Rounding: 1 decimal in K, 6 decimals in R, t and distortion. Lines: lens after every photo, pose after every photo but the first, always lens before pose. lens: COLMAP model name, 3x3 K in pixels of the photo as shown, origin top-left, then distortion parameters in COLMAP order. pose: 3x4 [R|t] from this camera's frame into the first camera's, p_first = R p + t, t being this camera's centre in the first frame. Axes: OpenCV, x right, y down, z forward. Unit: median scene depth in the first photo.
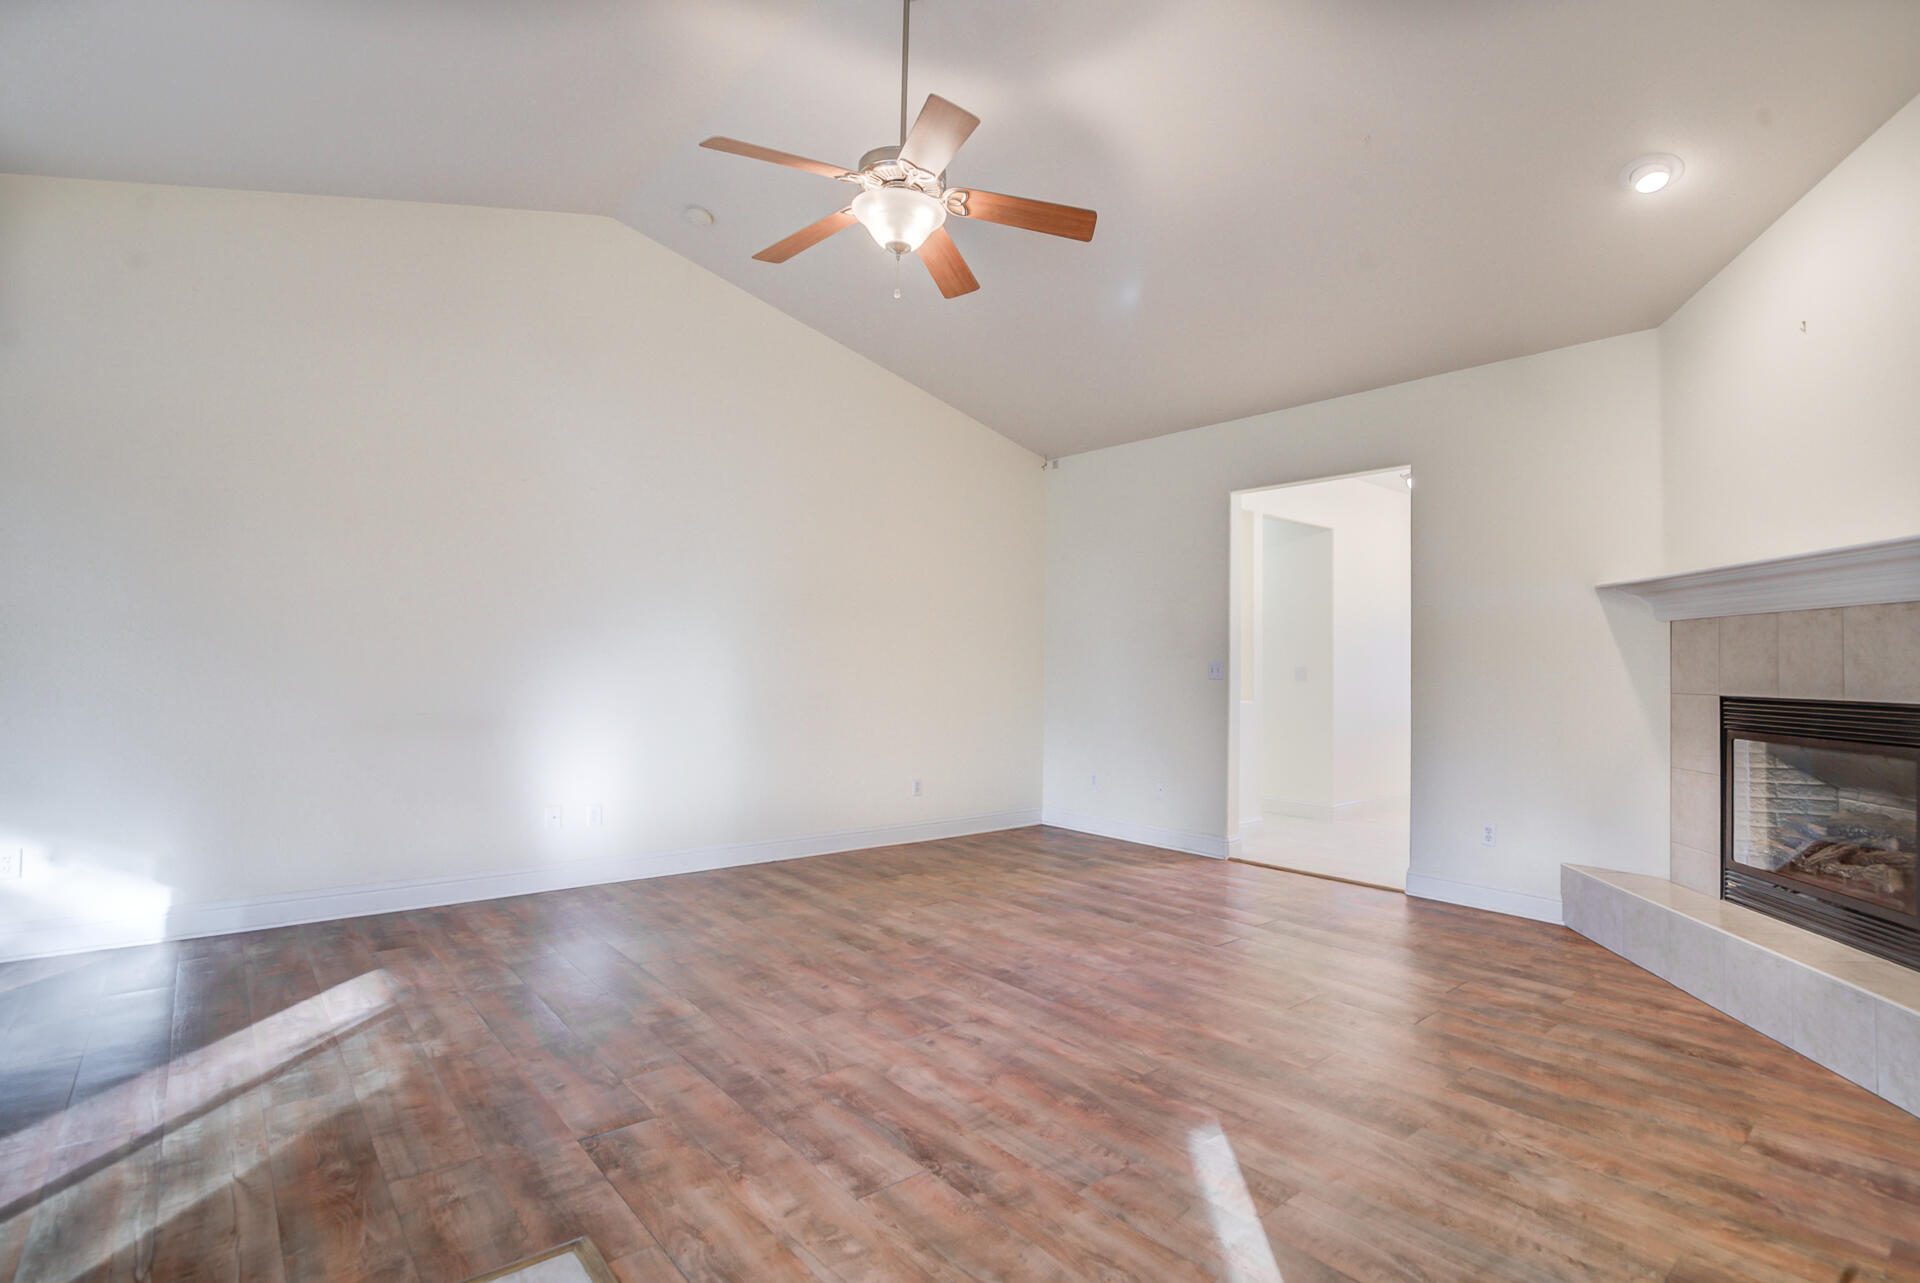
lens RADIAL K [[918.7, 0, 959.9], [0, 918.7, 652.1], [0, 0, 1]] dist [-0.002673, -0.000447]
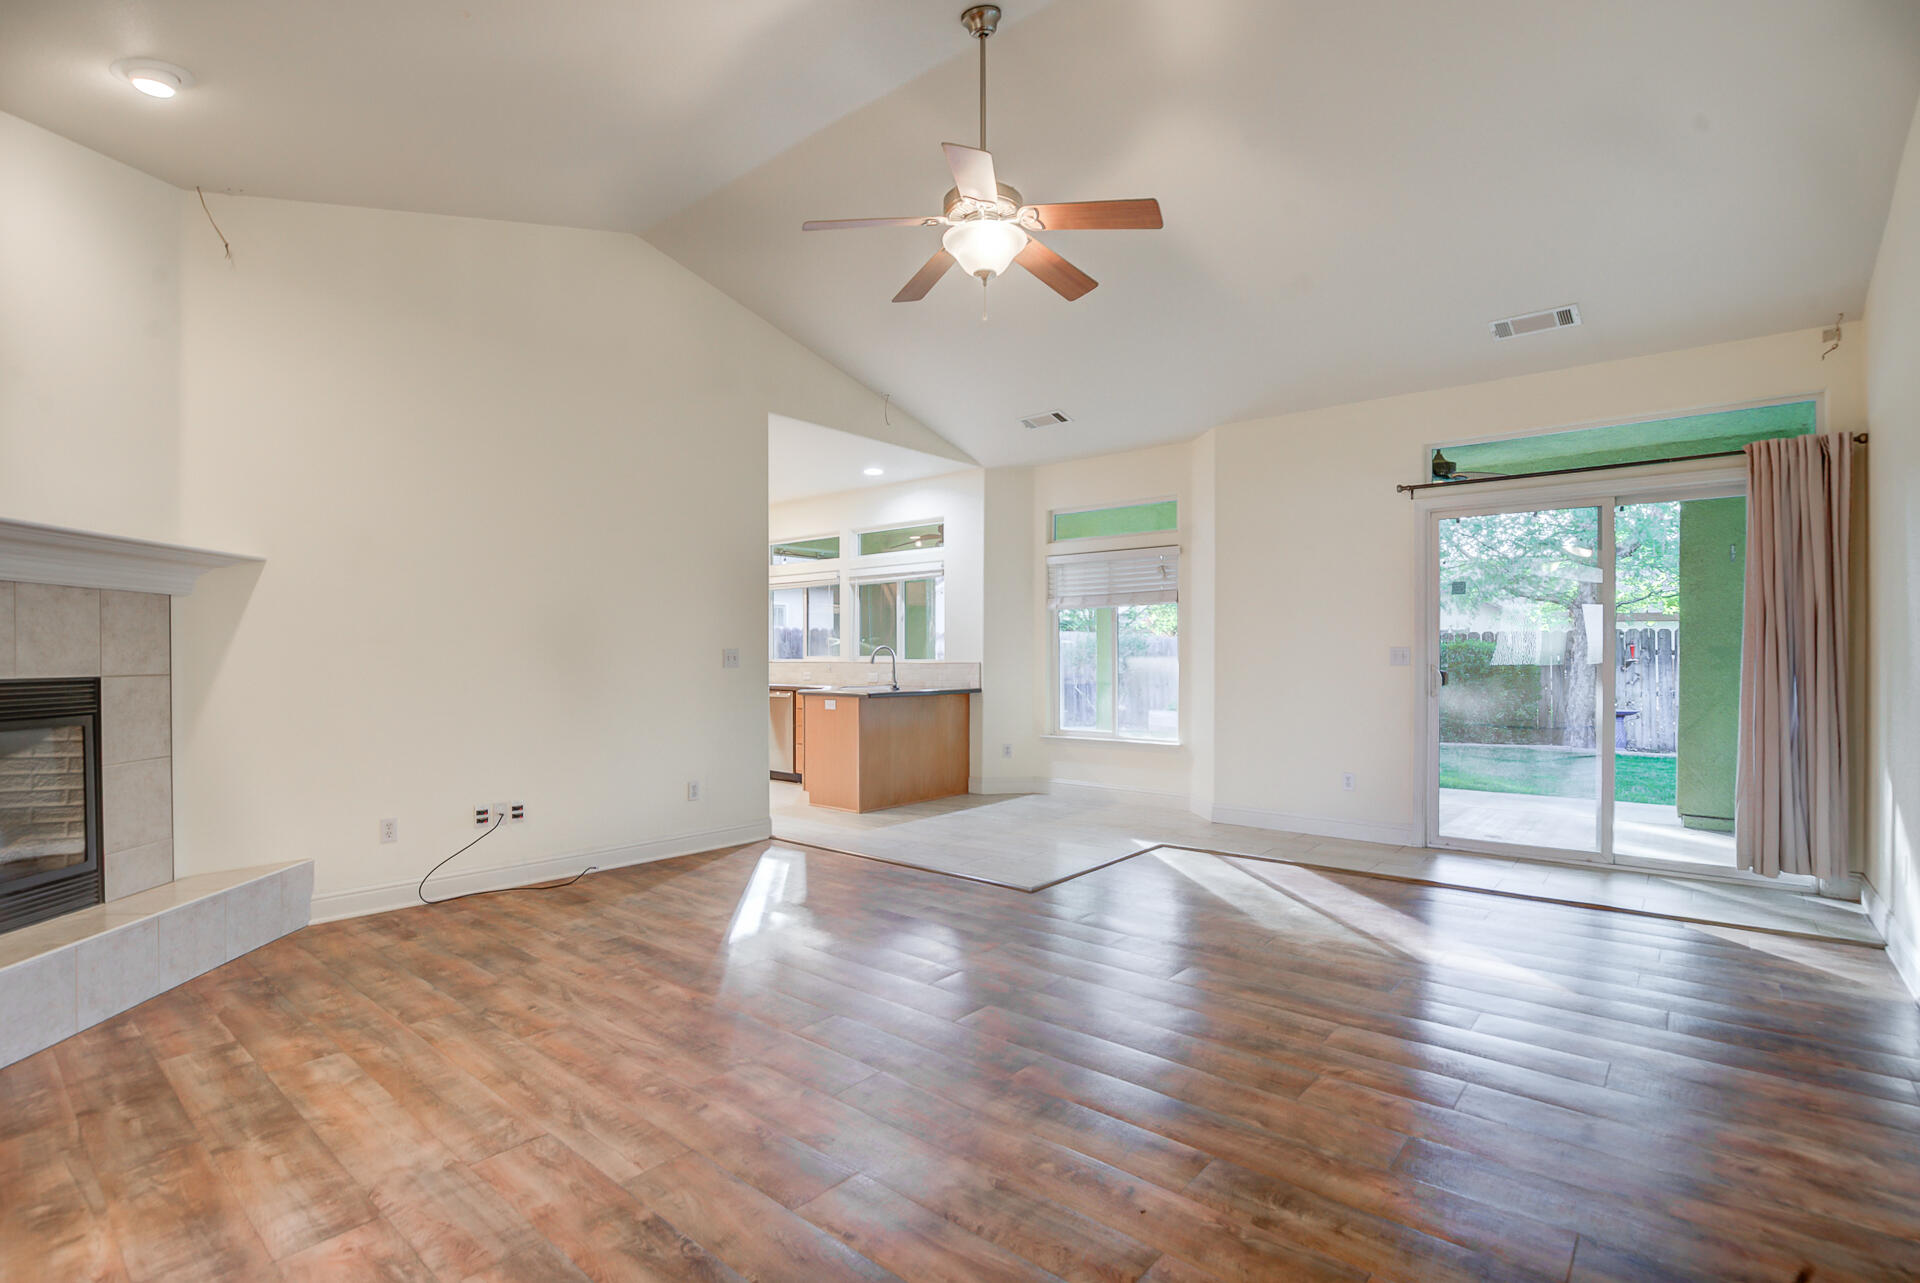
lens RADIAL K [[918.7, 0, 959.9], [0, 918.7, 652.1], [0, 0, 1]] dist [-0.002673, -0.000447]
pose [[-0.975528, -0.012840, -0.219500, 0.215868], [-0.008681, 0.999764, -0.019900, 0.037025], [0.219704, -0.017507, -0.975409, 2.253179]]
